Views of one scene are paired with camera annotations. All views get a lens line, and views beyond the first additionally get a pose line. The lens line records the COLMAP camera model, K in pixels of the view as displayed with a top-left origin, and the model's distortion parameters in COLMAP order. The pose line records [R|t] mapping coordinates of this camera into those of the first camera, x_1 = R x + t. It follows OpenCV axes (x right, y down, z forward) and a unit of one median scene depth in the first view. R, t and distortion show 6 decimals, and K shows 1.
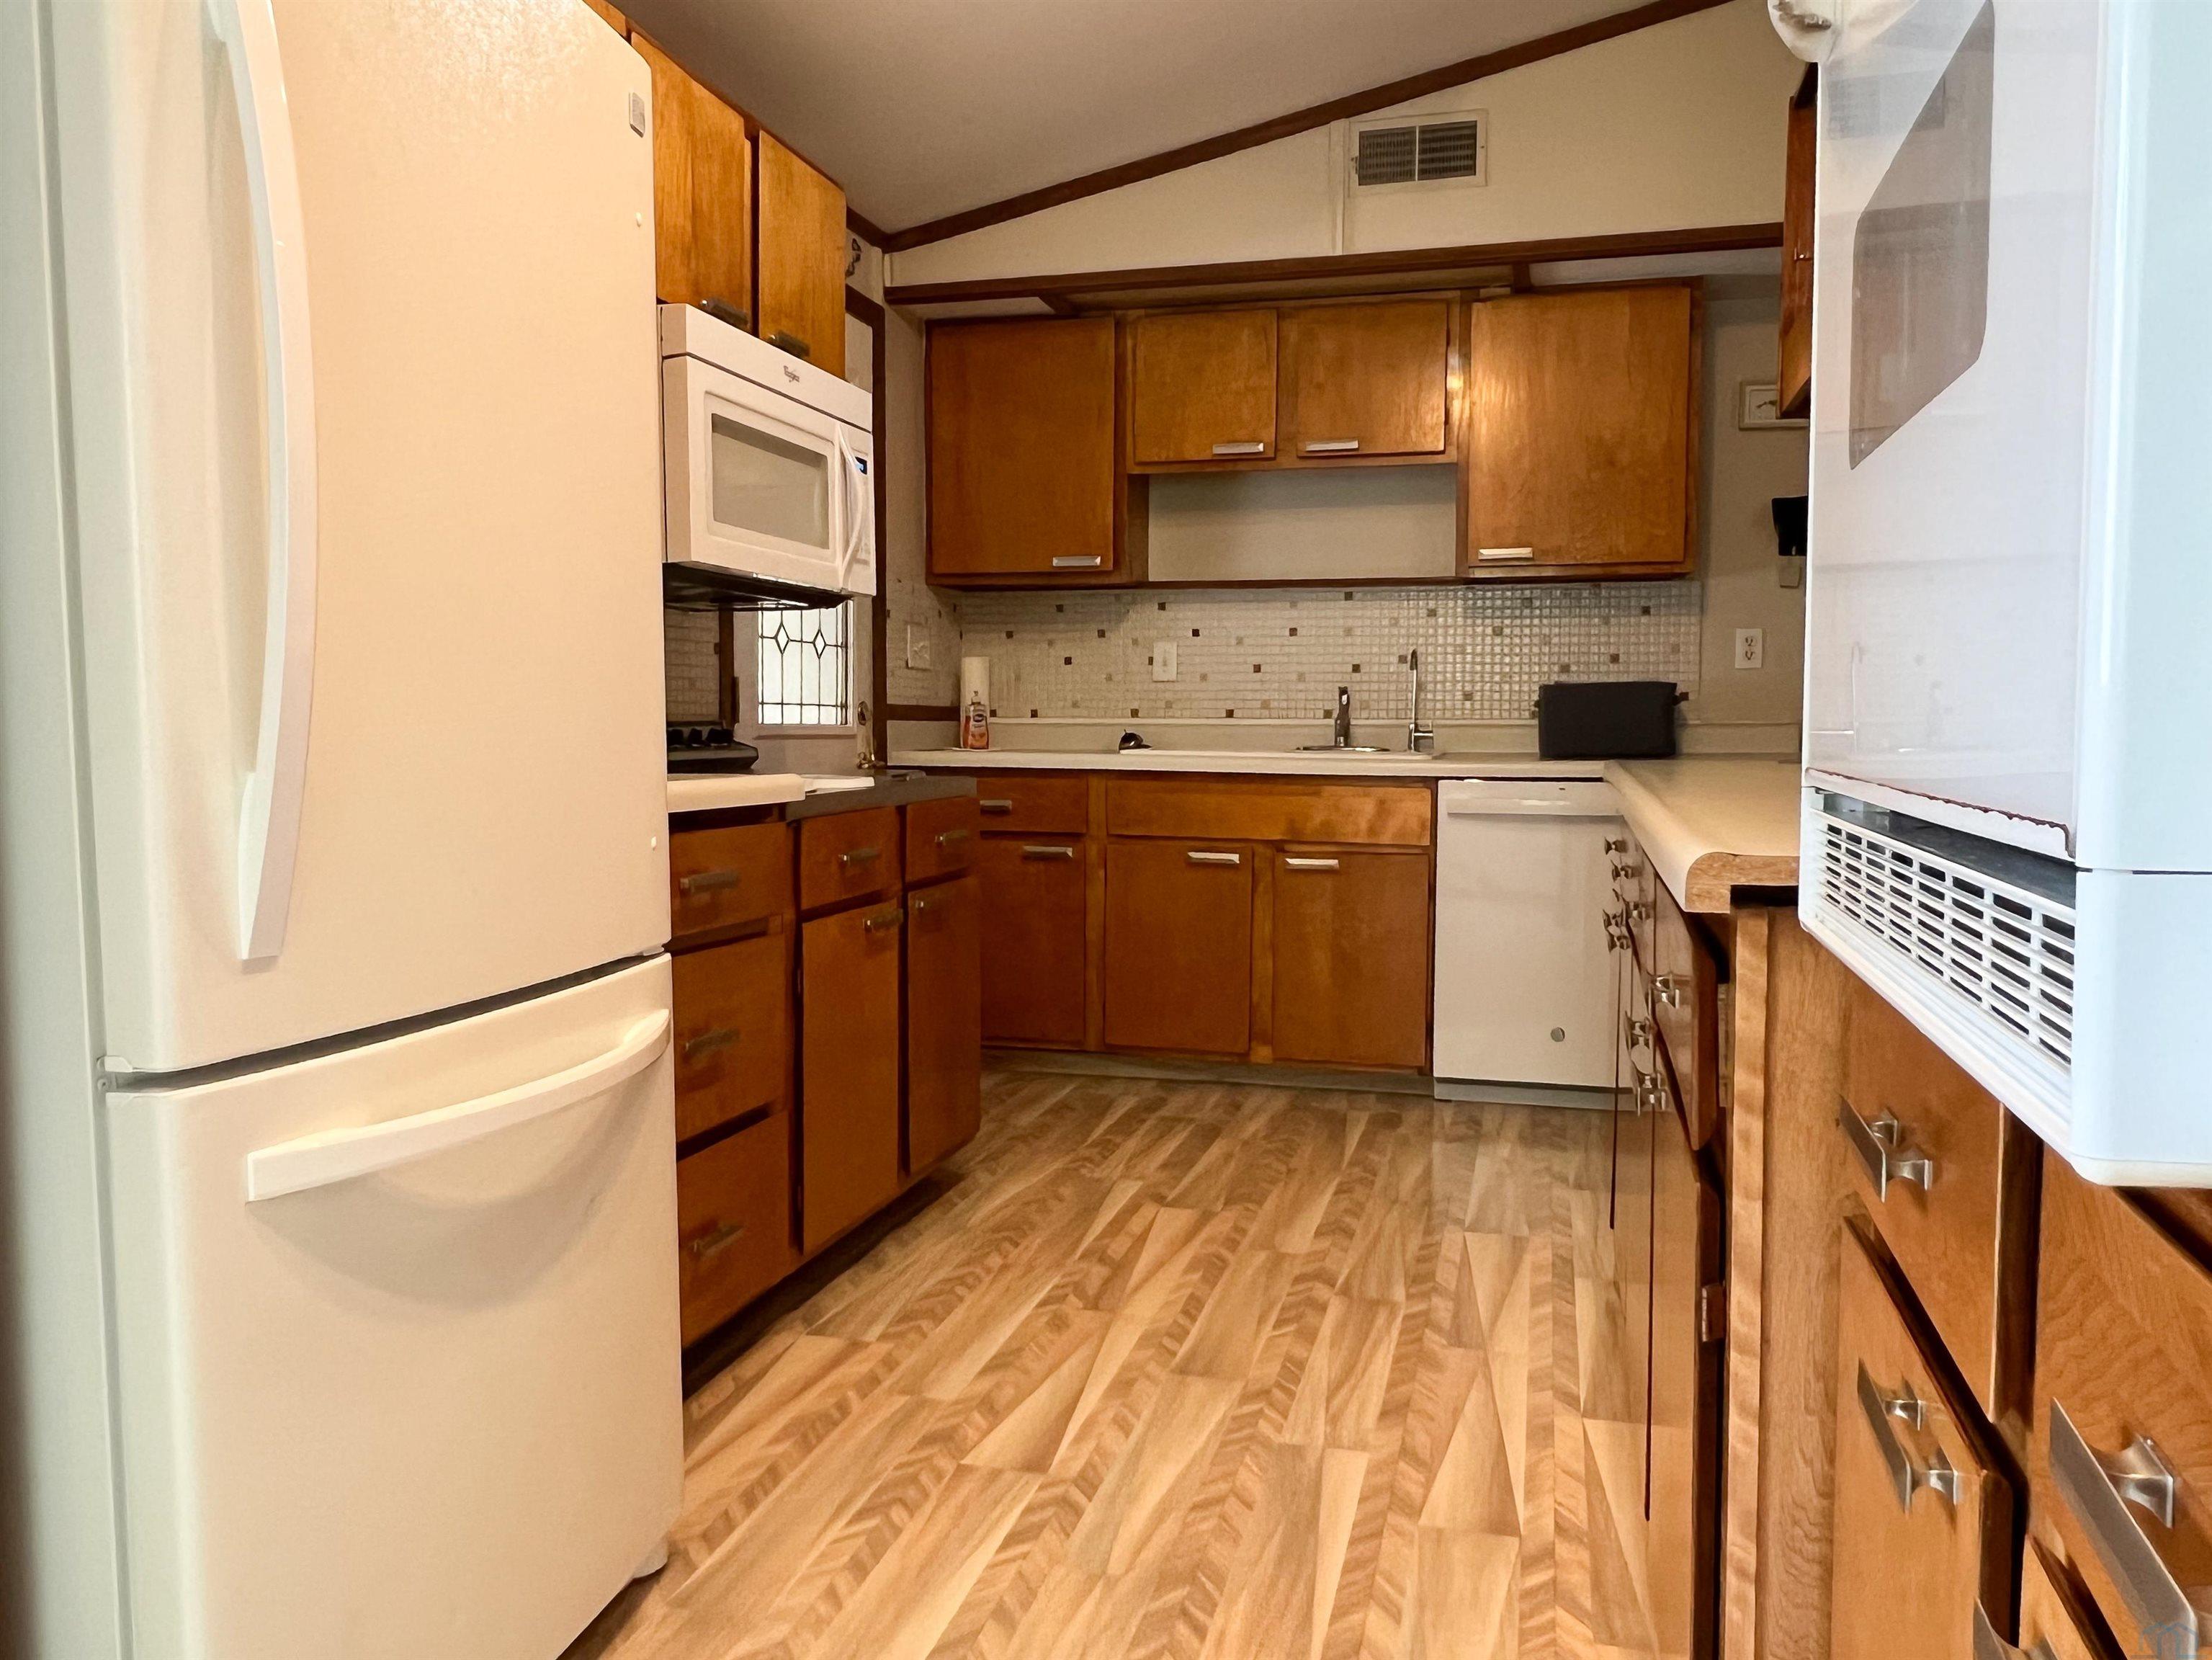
lens RADIAL K [[1589.7, 0, 1106.5], [0, 1589.7, 827.0], [0, 0, 1]] dist [-0.001216, -0.000121]
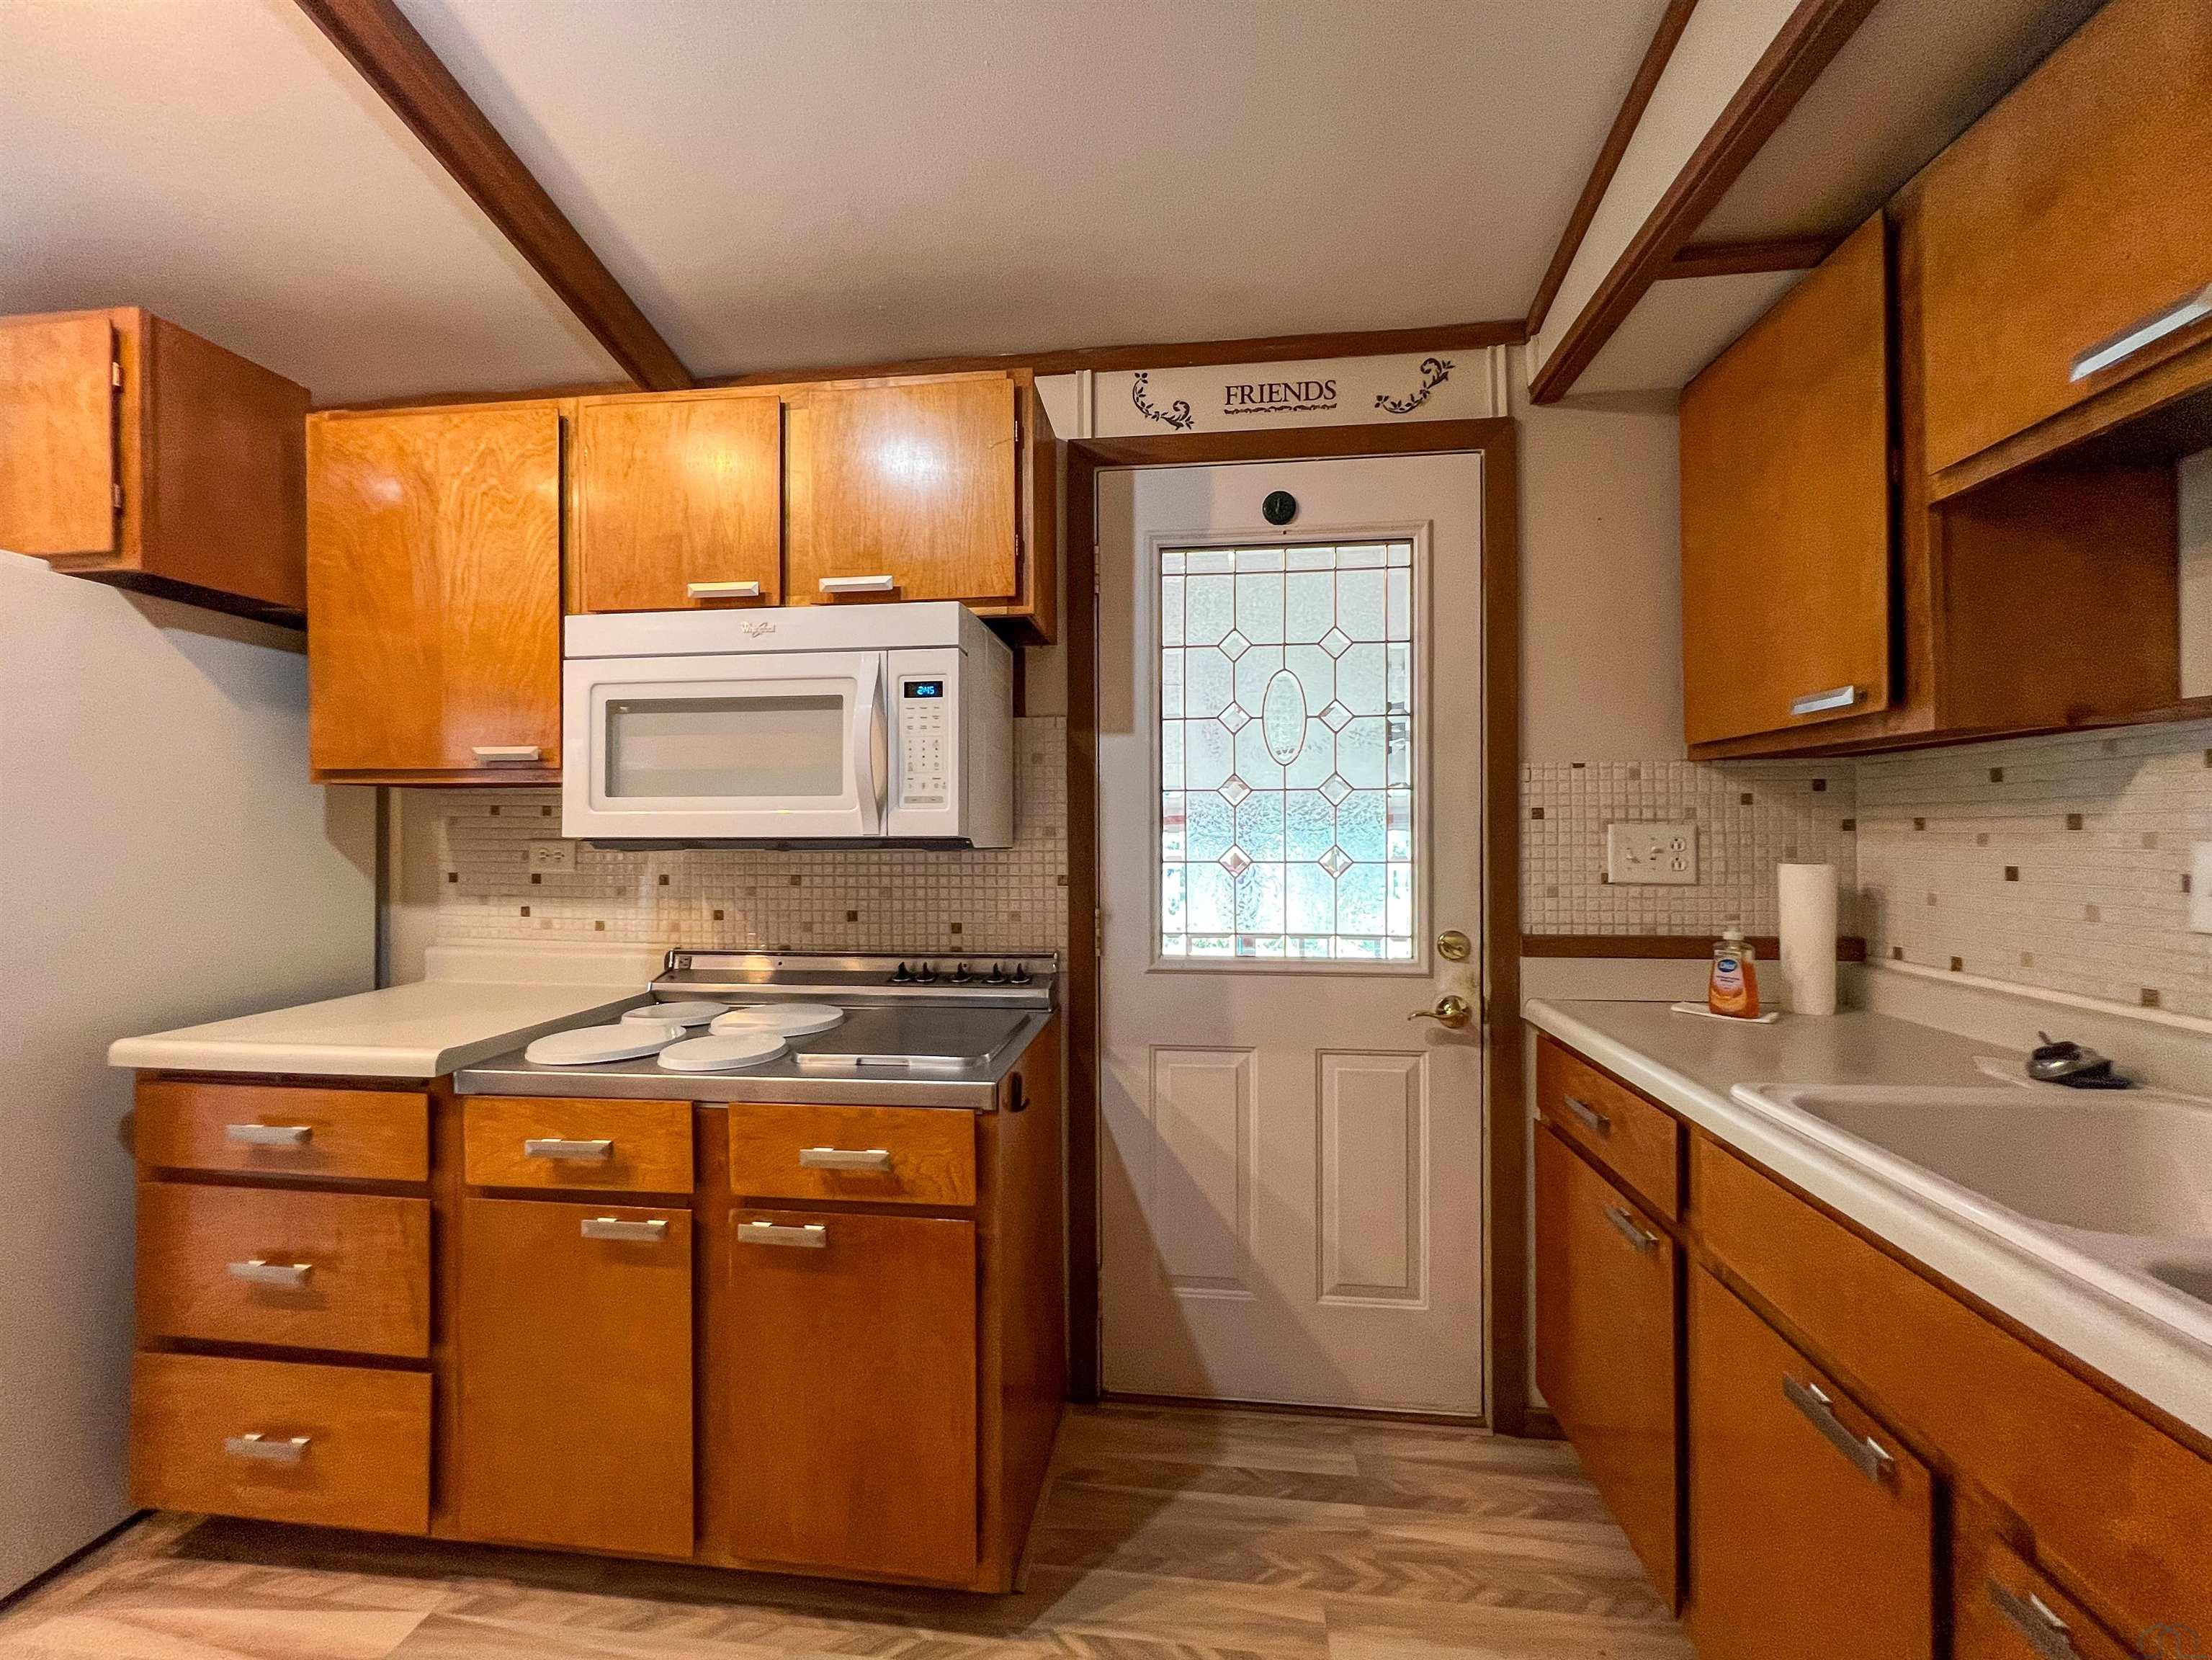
lens RADIAL K [[894.1, 0, 1105.4], [0, 894.1, 831.7], [0, 0, 1]] dist [-0.002051, -0.000092]
pose [[0.156286, -0.008205, -0.987678, 0.239654], [-0.062042, 0.997909, -0.018107, -0.103205], [0.985761, 0.064107, 0.155450, 0.719286]]
